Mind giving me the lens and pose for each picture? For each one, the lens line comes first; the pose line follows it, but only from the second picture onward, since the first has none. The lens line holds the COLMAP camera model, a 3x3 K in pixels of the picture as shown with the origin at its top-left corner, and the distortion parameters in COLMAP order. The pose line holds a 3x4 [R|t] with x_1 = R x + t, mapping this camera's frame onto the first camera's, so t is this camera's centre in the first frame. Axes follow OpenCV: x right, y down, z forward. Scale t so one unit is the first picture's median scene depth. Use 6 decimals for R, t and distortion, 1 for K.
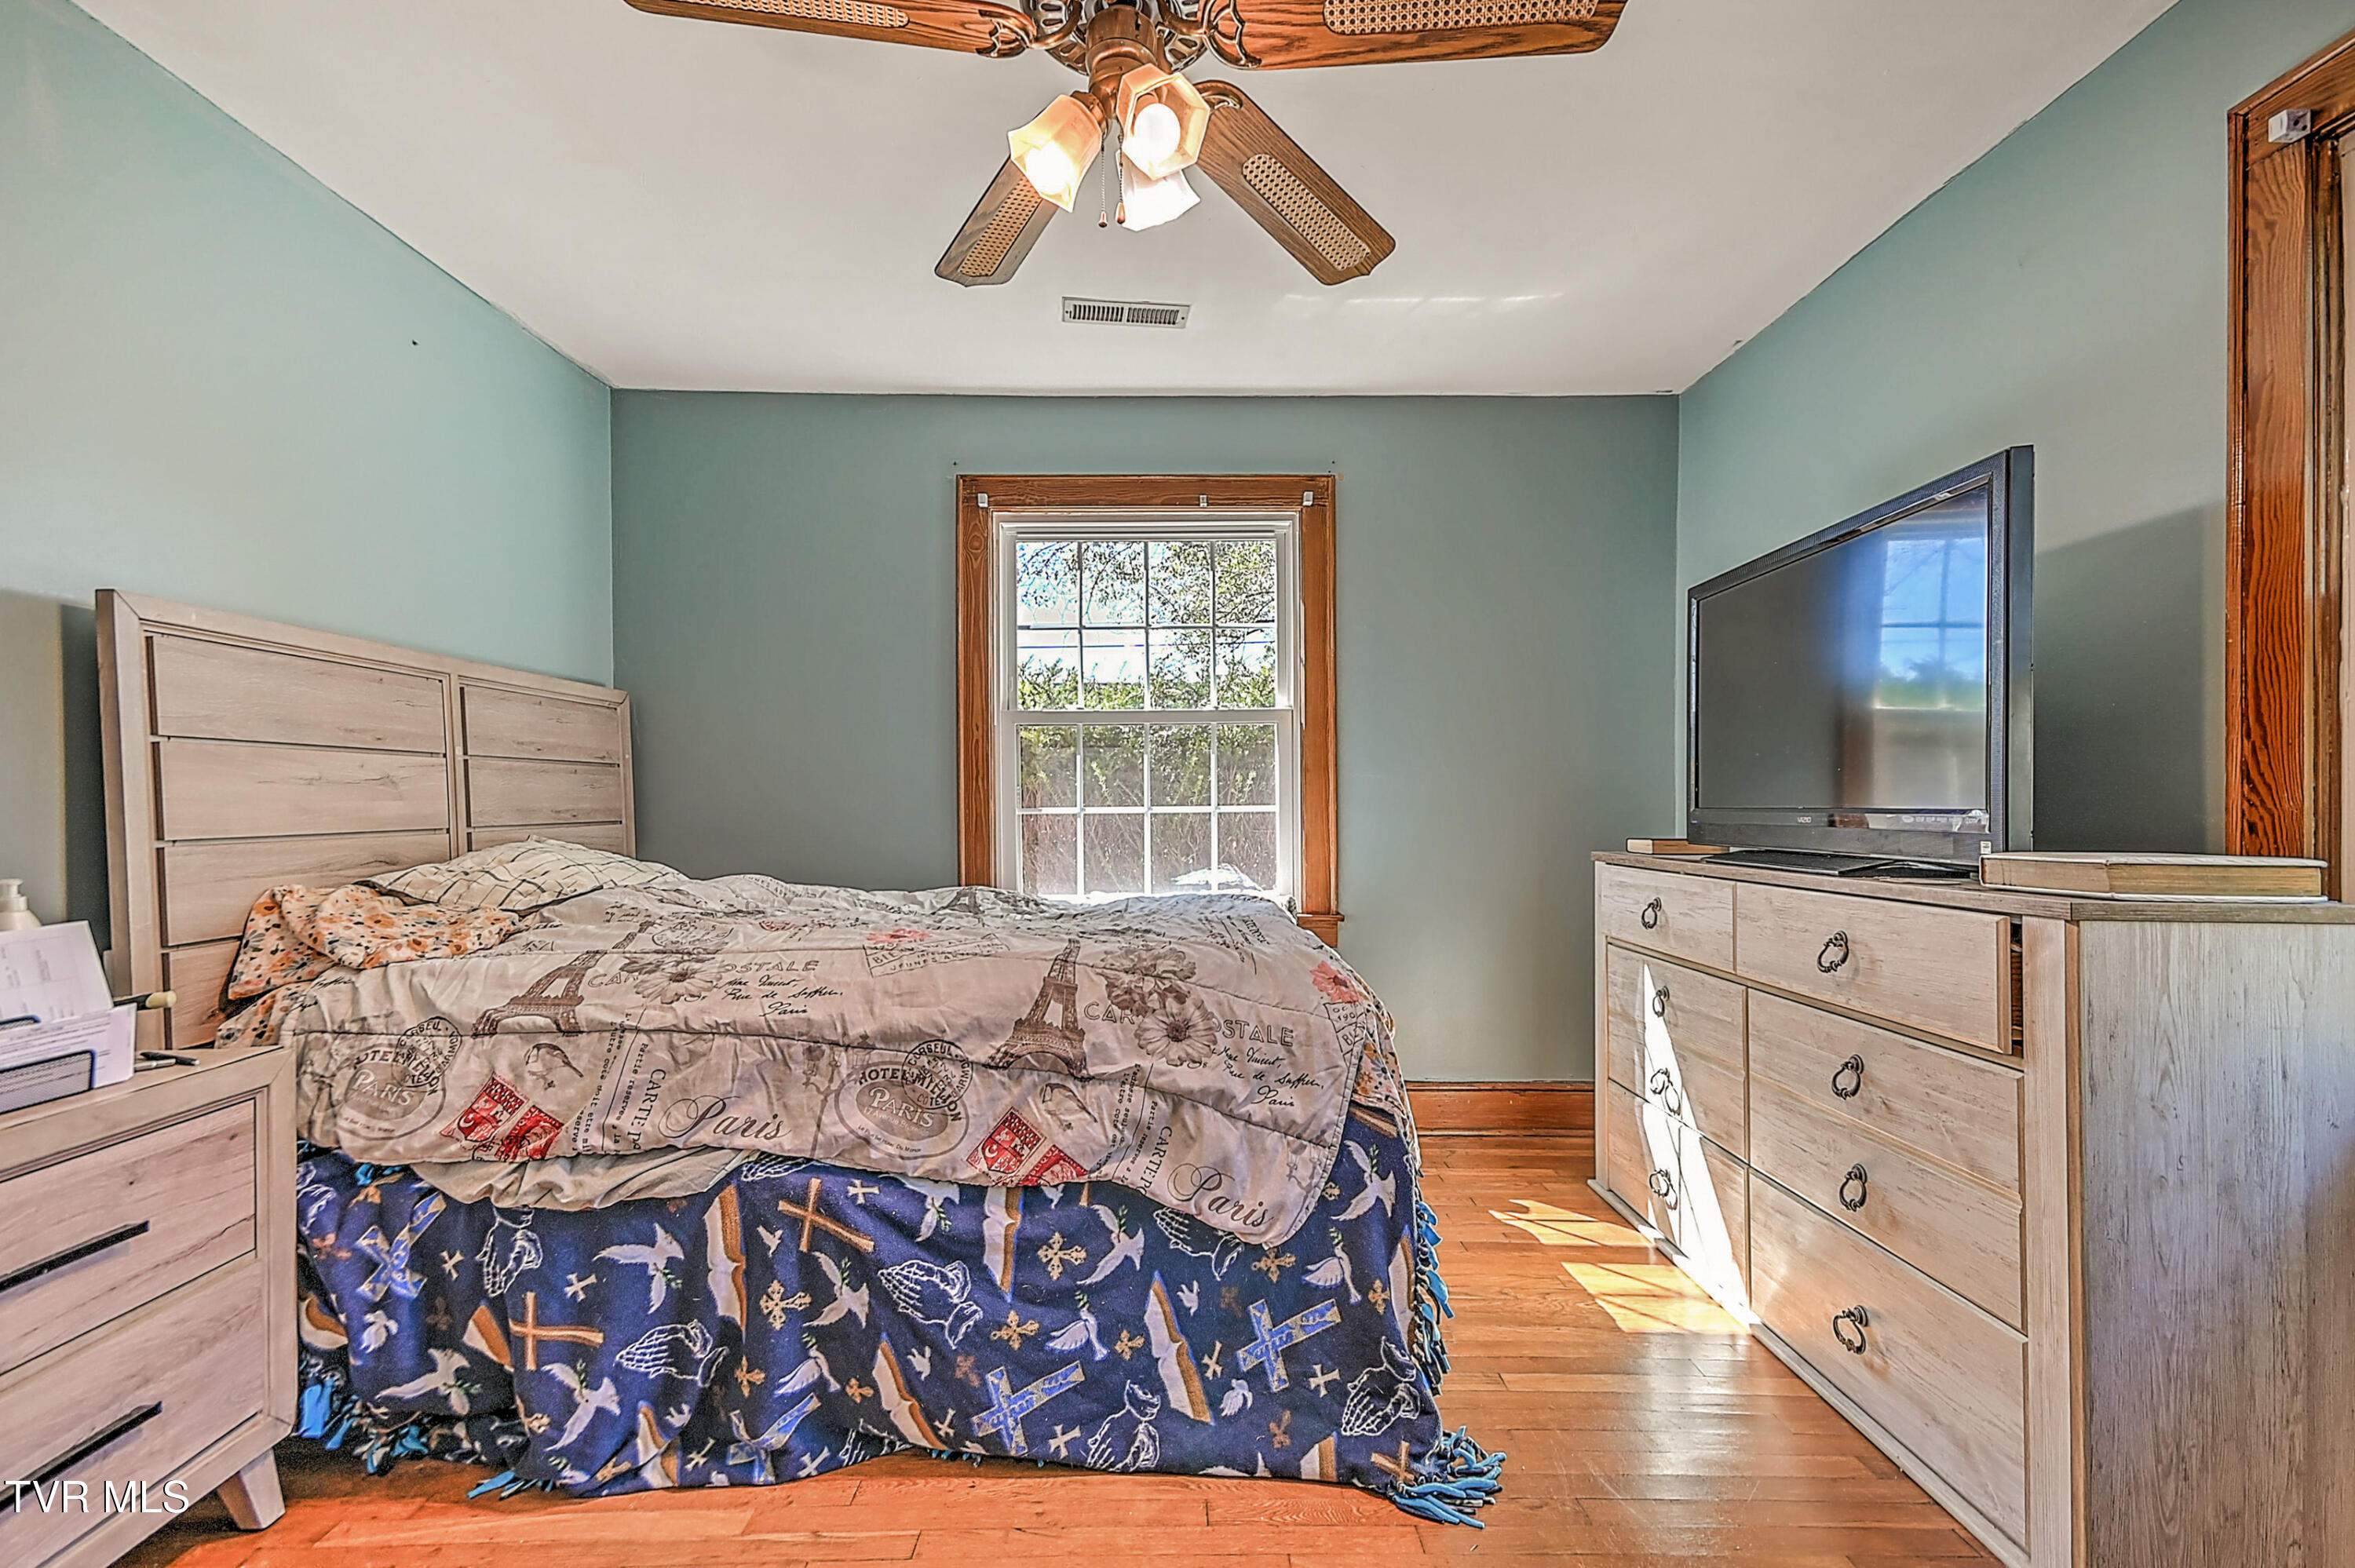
lens RADIAL K [[1010.1, 0, 1177.5], [0, 1010.1, 784.0], [0, 0, 1]] dist [0.033353, -0.006754]
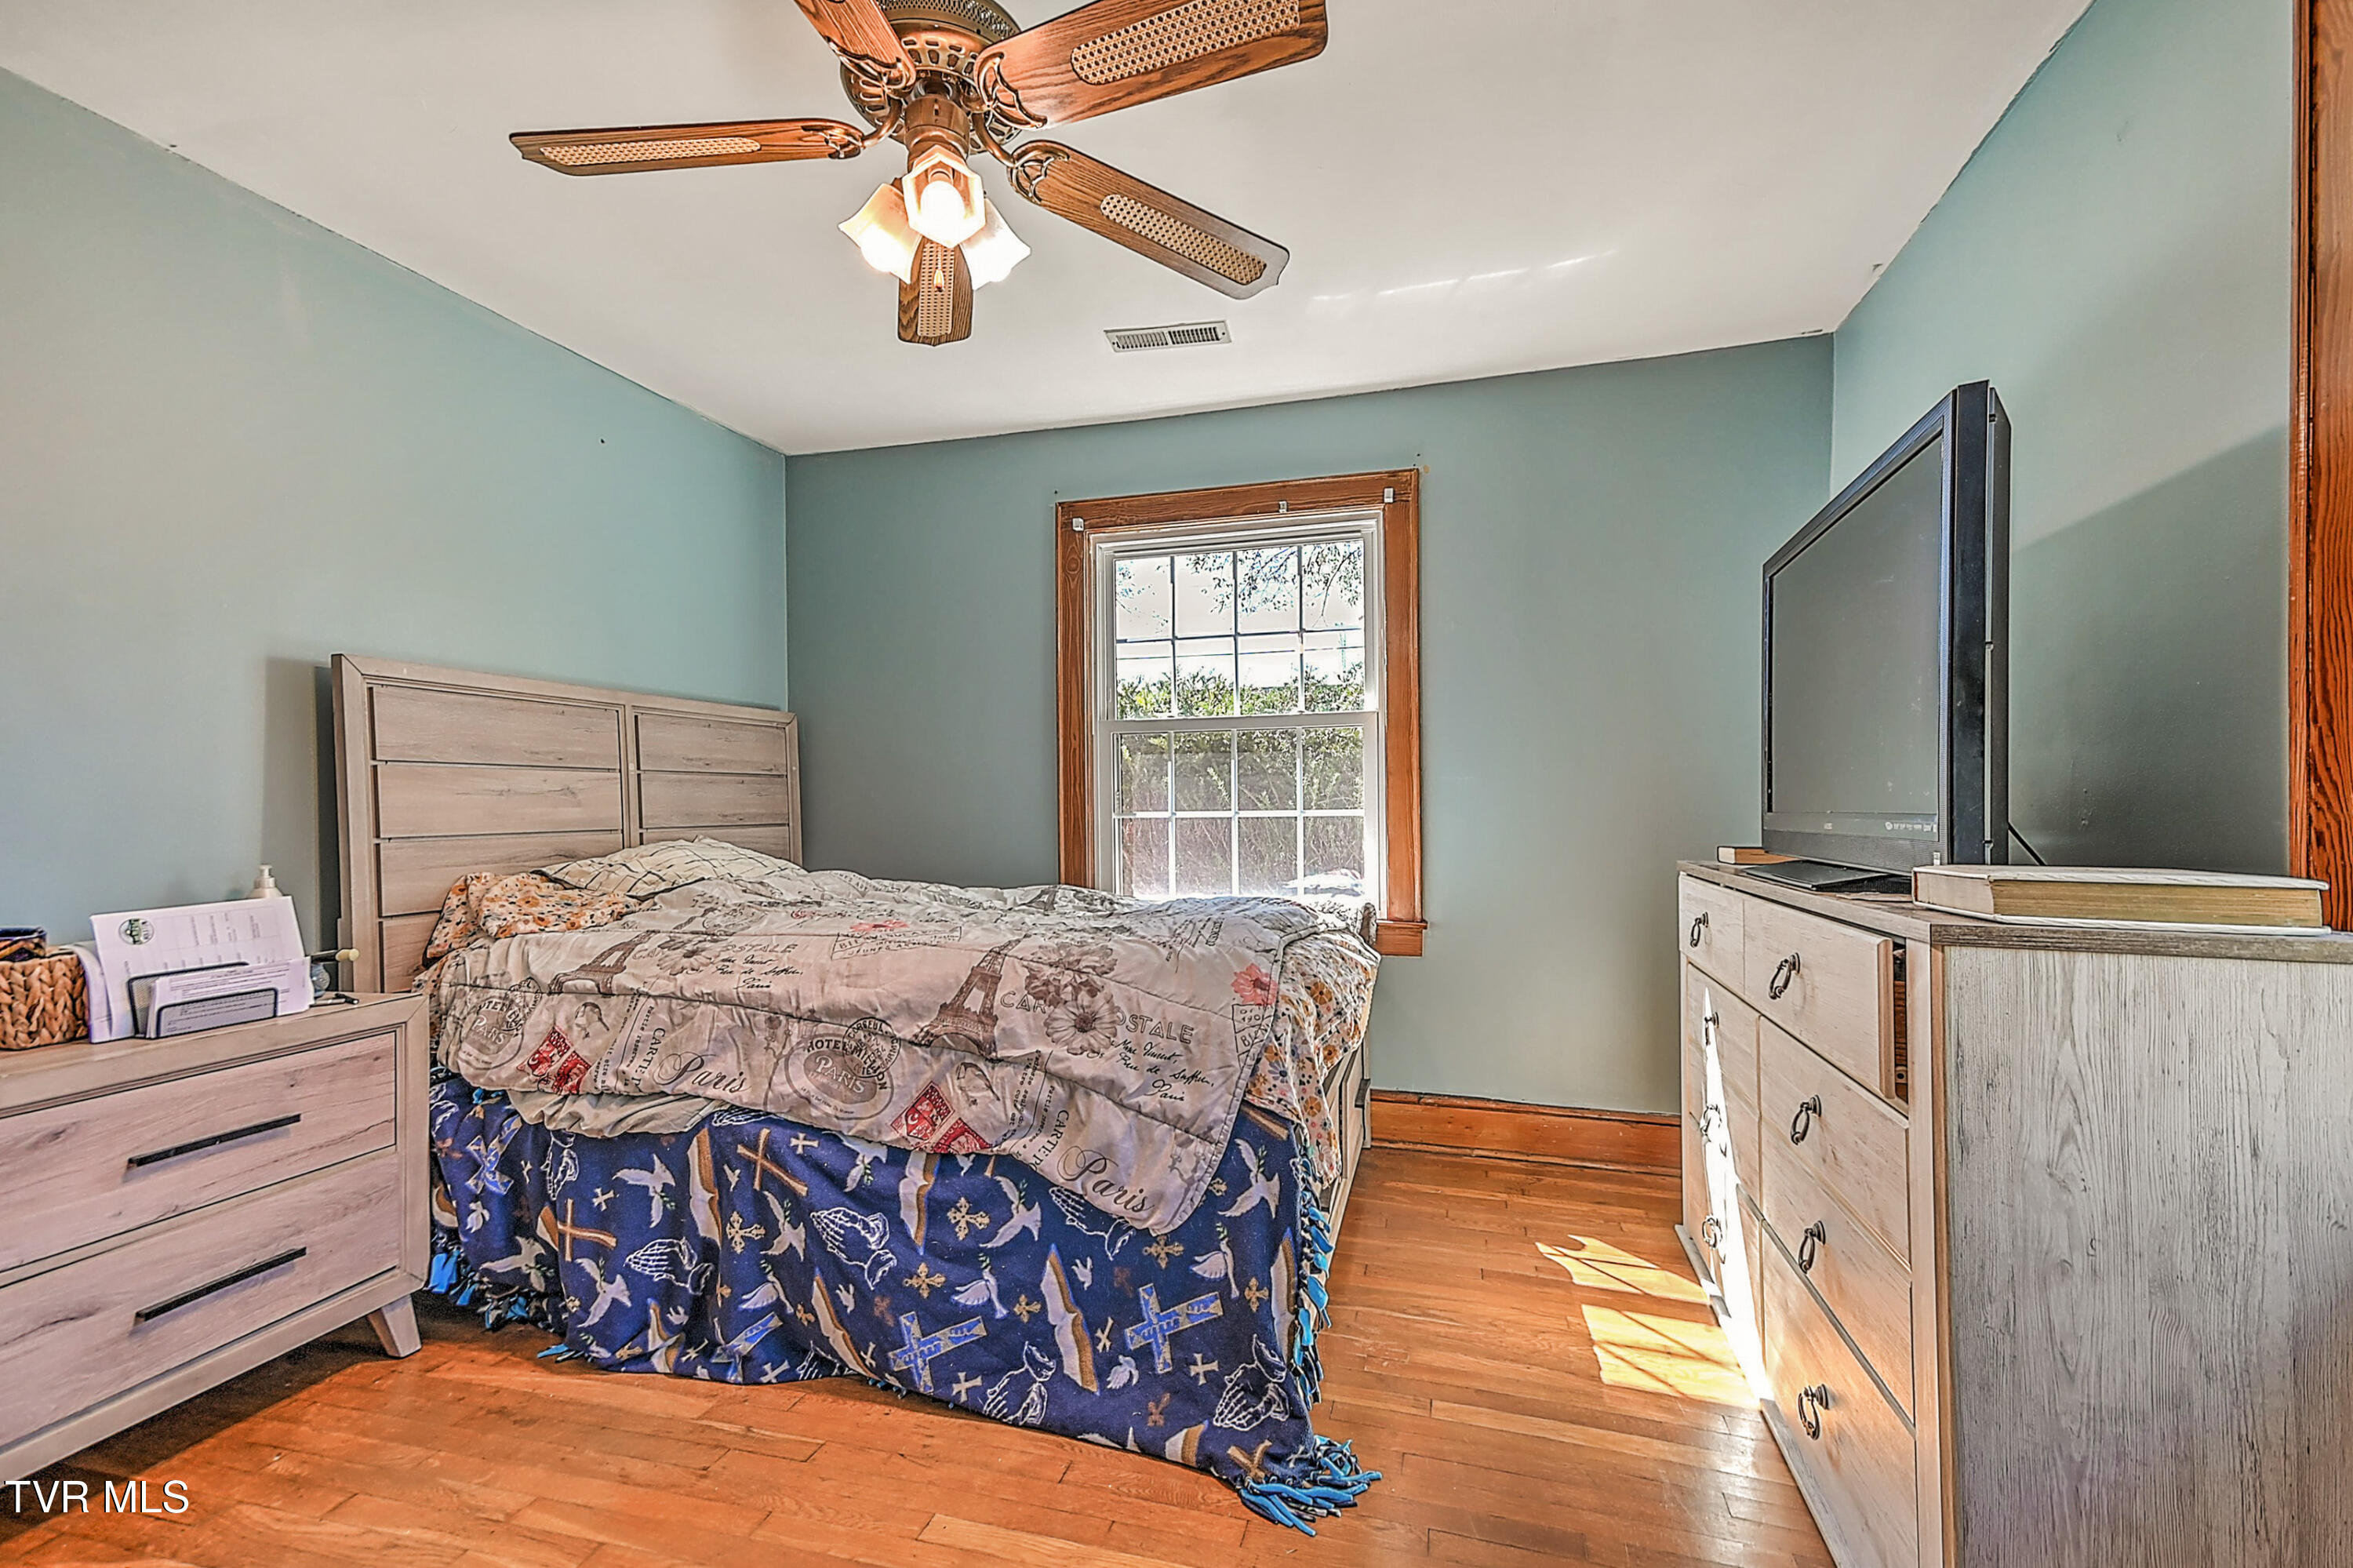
lens RADIAL K [[1012.5, 0, 1173.0], [0, 1012.5, 785.1], [0, 0, 1]] dist [0.037477, -0.000684]
pose [[0.958783, -0.008608, -0.284010, 0.421863], [0.008216, 0.999963, -0.002571, -0.002592], [0.284021, 0.000132, 0.958818, 0.001124]]
